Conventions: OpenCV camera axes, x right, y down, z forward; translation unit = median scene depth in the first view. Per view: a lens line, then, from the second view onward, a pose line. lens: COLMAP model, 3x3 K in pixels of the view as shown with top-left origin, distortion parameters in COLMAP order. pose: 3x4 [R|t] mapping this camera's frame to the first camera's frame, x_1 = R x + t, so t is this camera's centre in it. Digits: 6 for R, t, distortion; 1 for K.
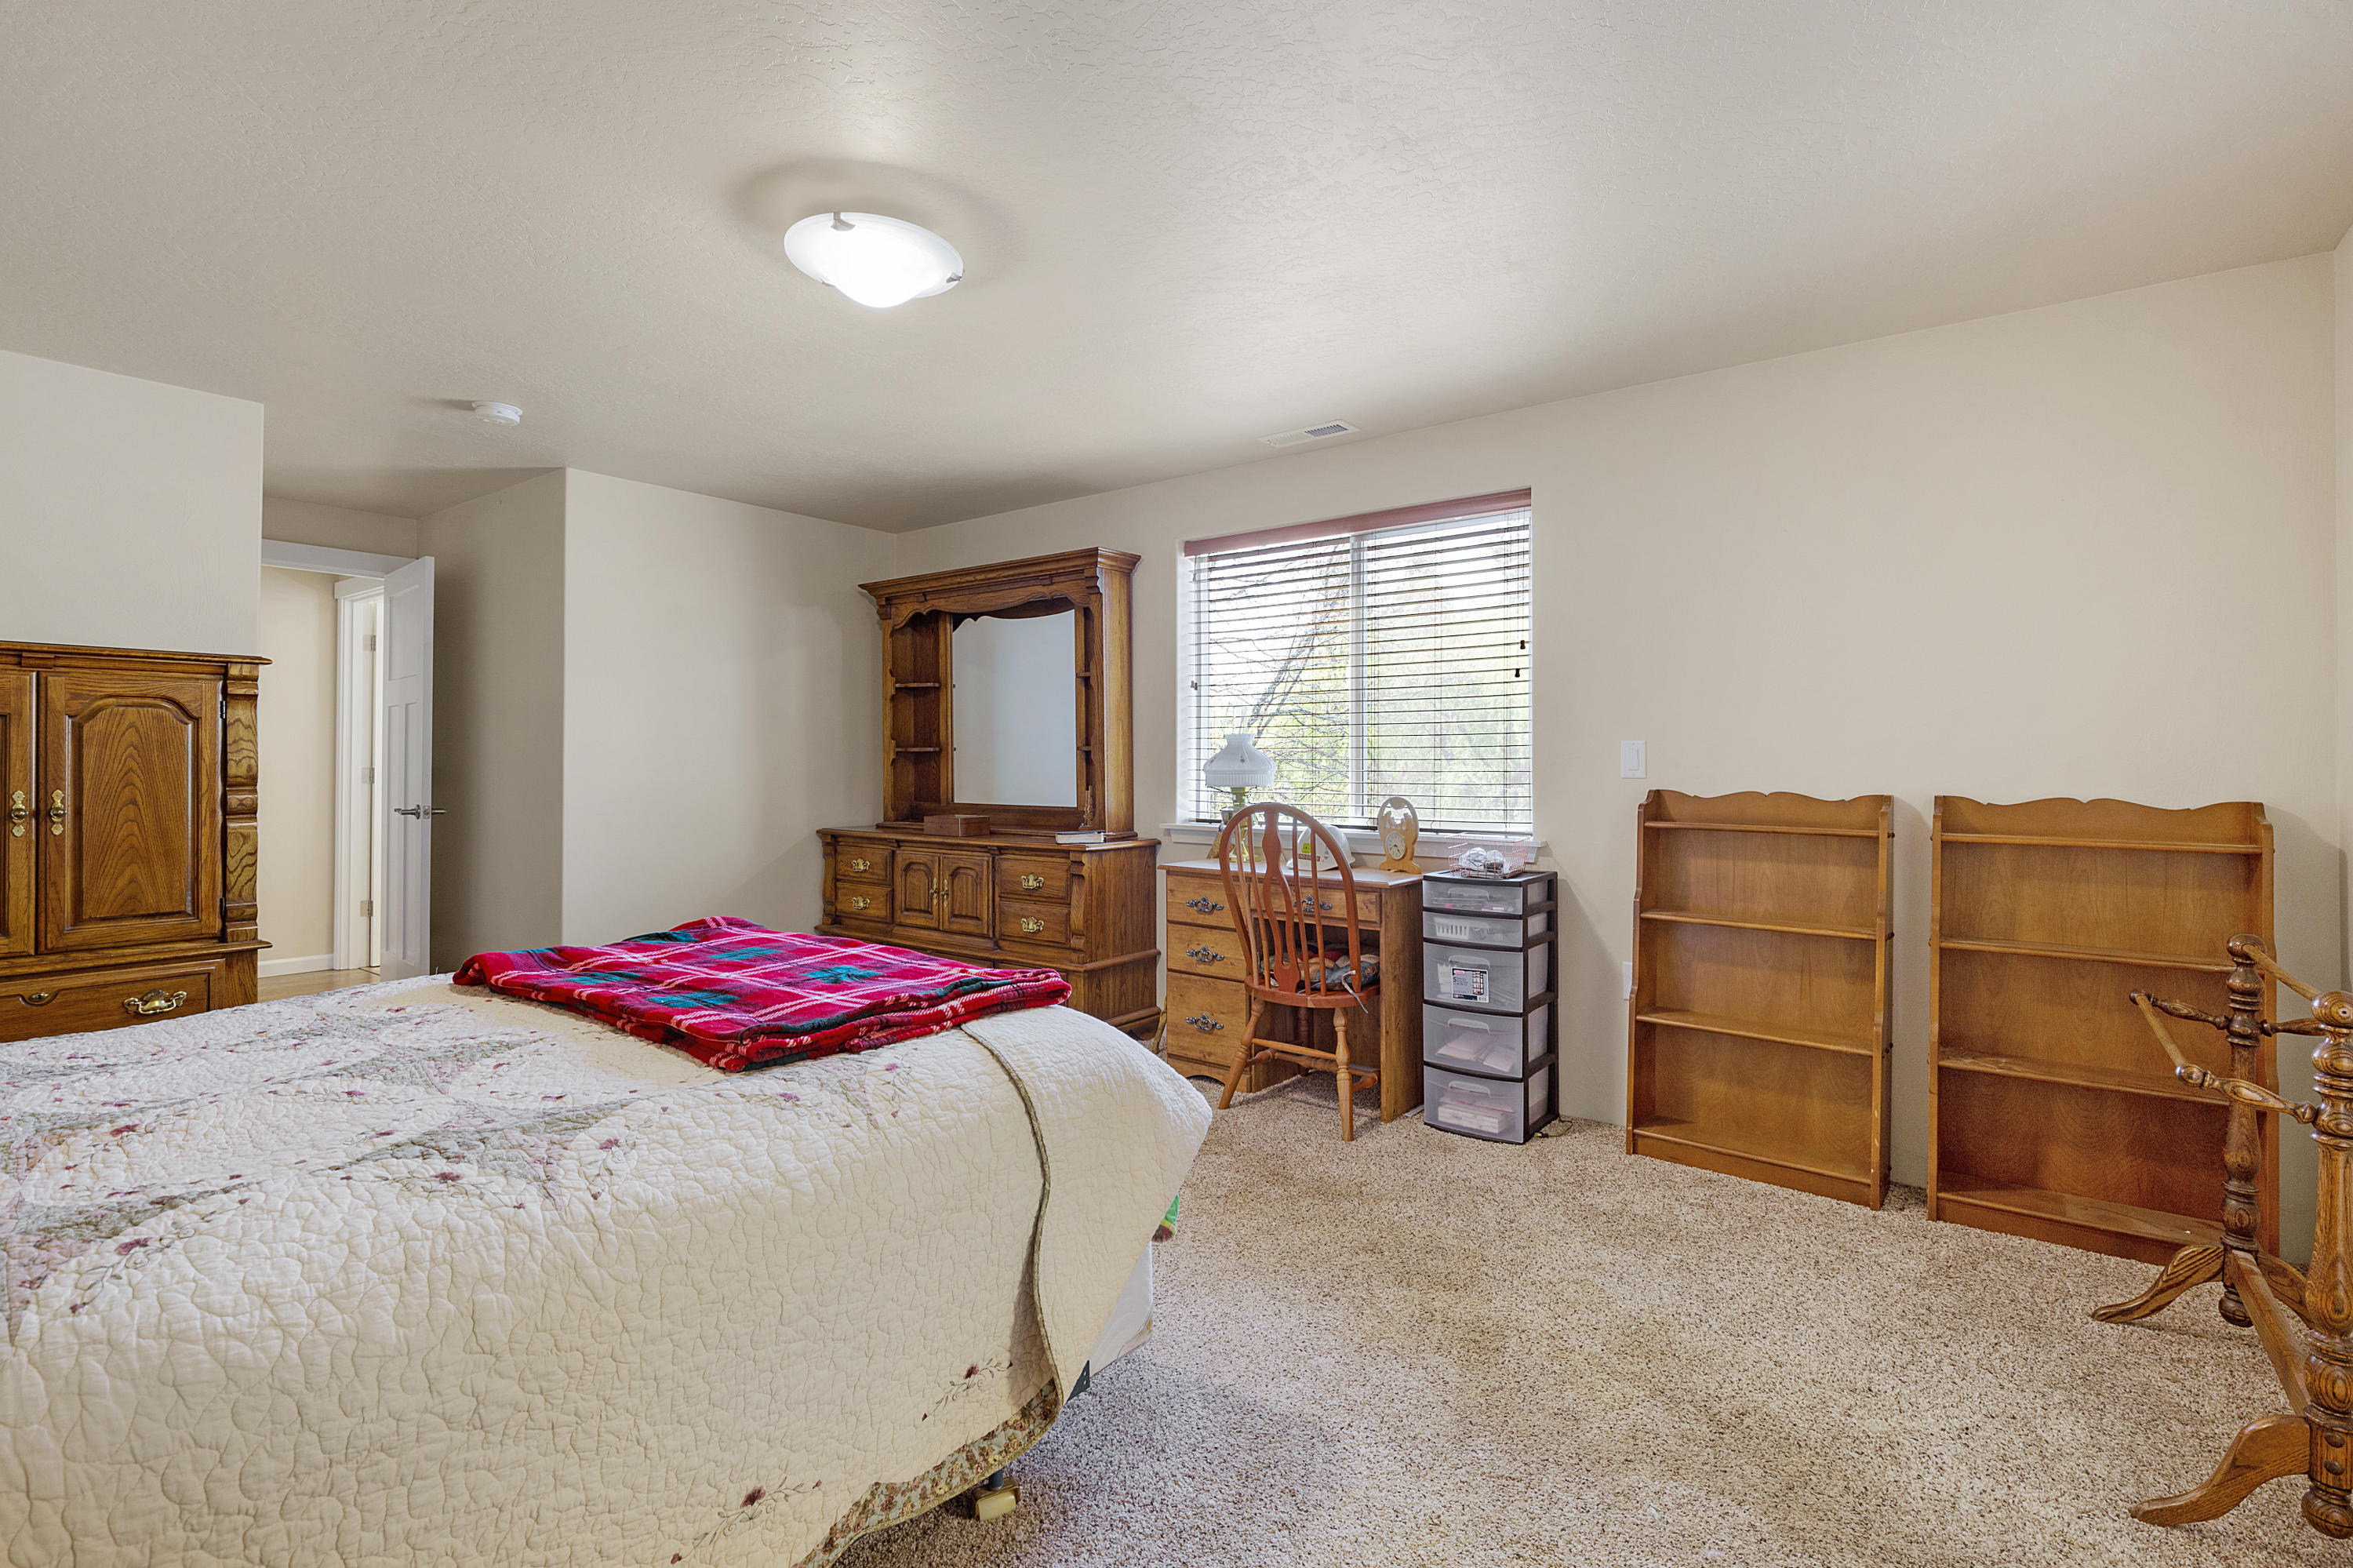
lens RADIAL K [[1080.1, 0, 1192.3], [0, 1080.1, 766.9], [0, 0, 1]] dist [0.008546, -0.002334]
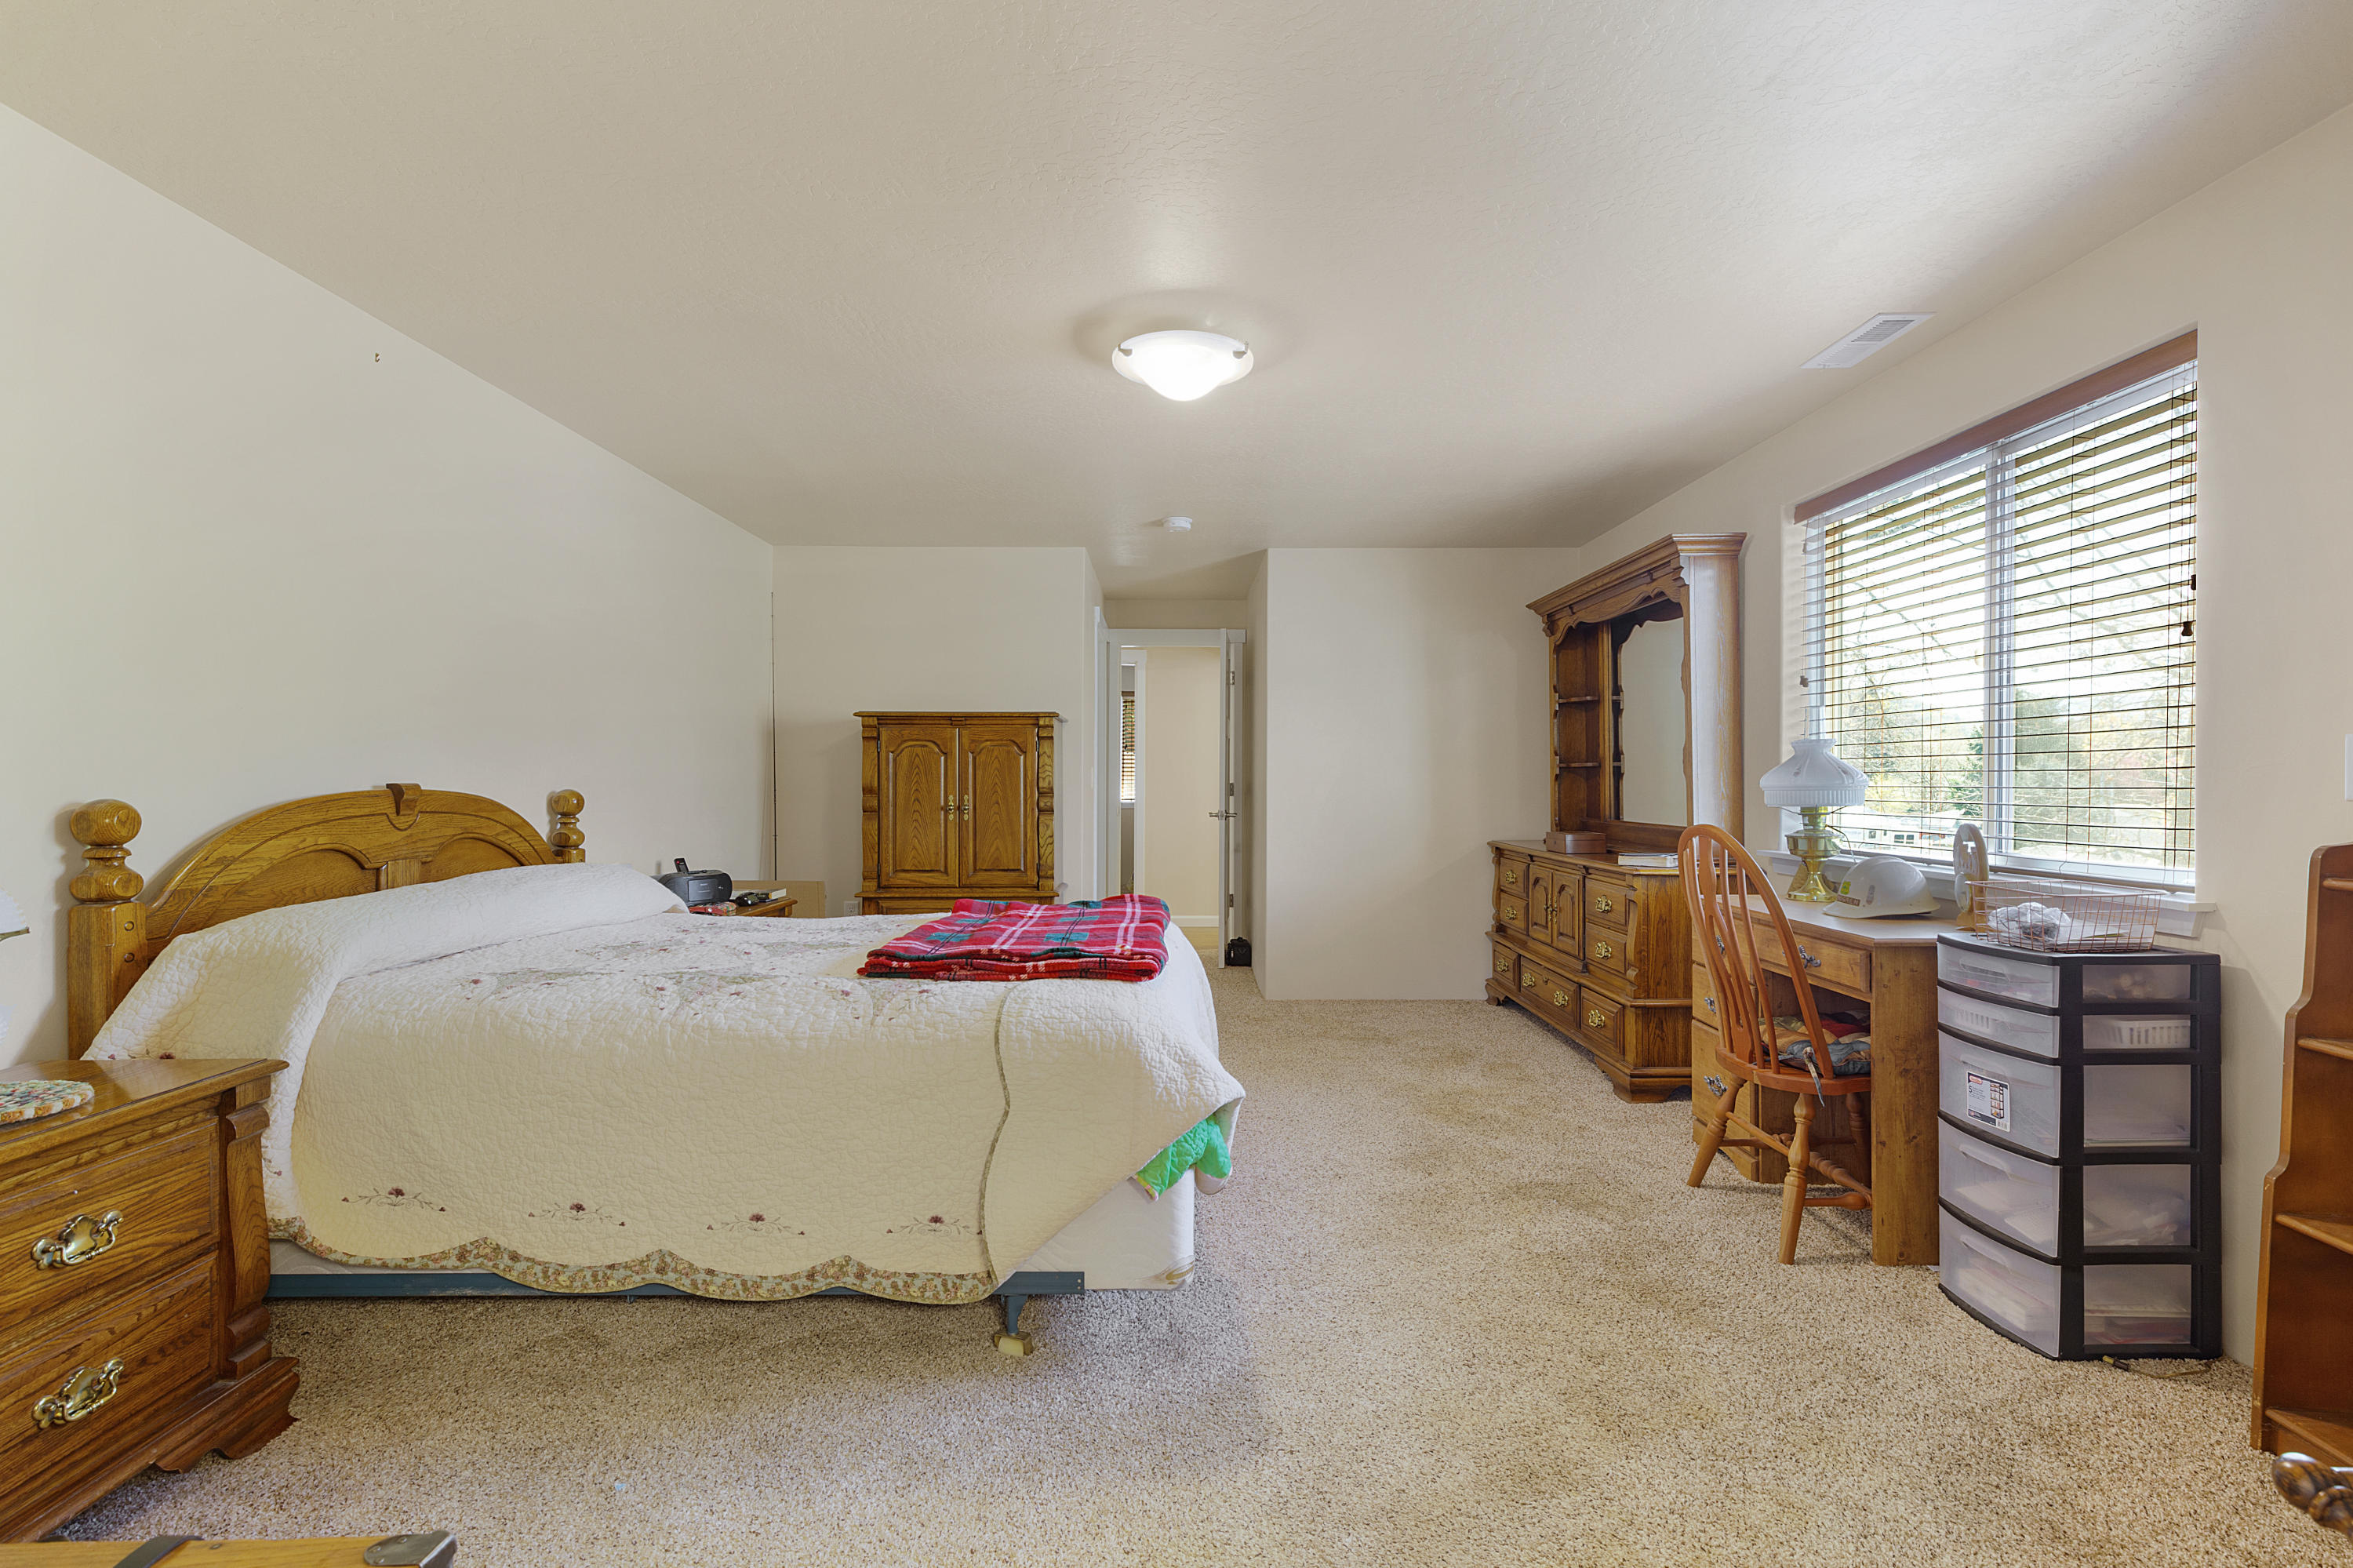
lens RADIAL K [[1080.1, 0, 1187.5], [0, 1080.1, 782.9], [0, 0, 1]] dist [0.008546, -0.002334]
pose [[0.617344, 0.000249, -0.786693, 0.475885], [0.000117, 1.000000, 0.000408, 0.000678], [0.786693, -0.000344, 0.617344, 0.177331]]
